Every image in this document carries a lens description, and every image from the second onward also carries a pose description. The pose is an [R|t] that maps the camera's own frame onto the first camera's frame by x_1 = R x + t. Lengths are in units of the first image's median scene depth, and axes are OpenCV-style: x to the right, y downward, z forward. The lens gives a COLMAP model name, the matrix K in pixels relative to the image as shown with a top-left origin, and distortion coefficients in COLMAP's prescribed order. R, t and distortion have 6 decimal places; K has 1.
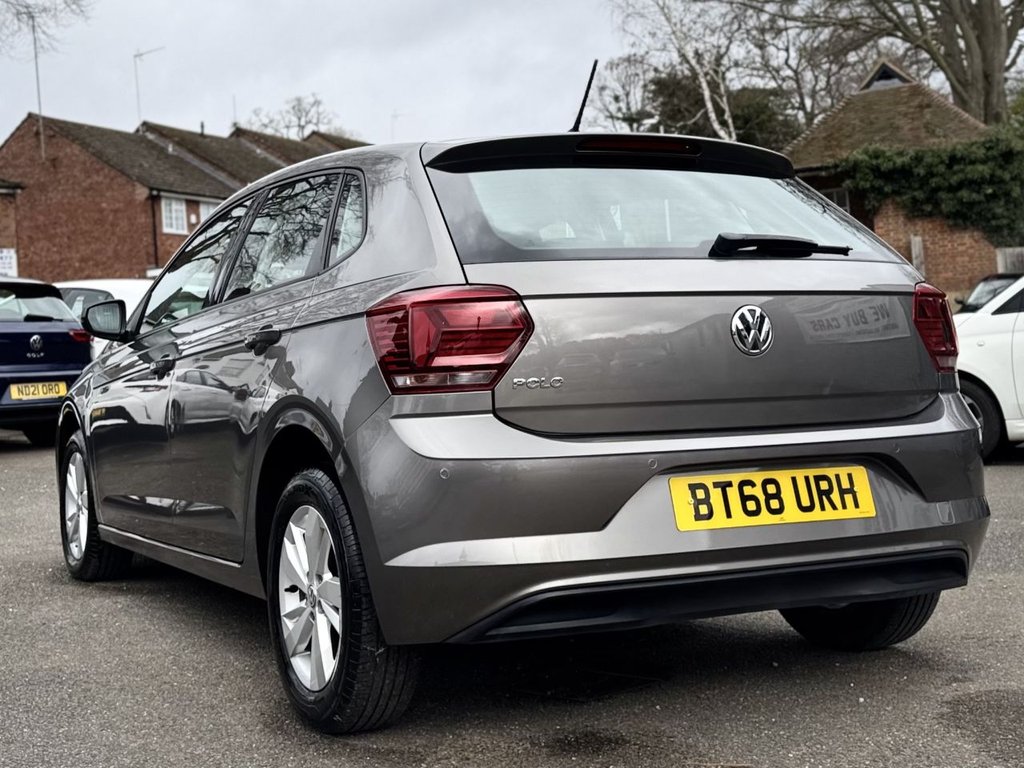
lens RADIAL K [[1229.7, 0, 433.6], [0, 1229.7, 356.2], [0, 0, 1]] dist [0.180421, -0.390815]
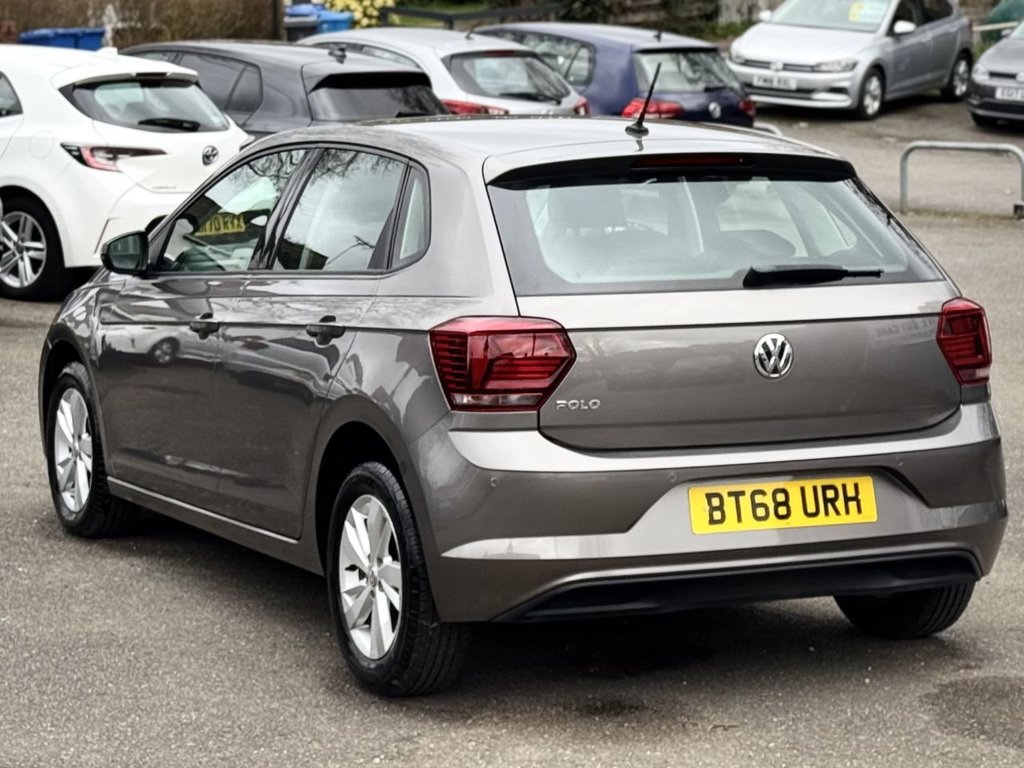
lens RADIAL K [[2685.9, 0, 512.0], [0, 2685.9, 384.0], [0, 0, 1]] dist [0.100596, 1.297517]
pose [[0.999554, 0.029818, 0.001463, 0.016968], [-0.029731, 0.989804, 0.139298, -0.313097], [0.002705, -0.139280, 0.990249, -1.345863]]
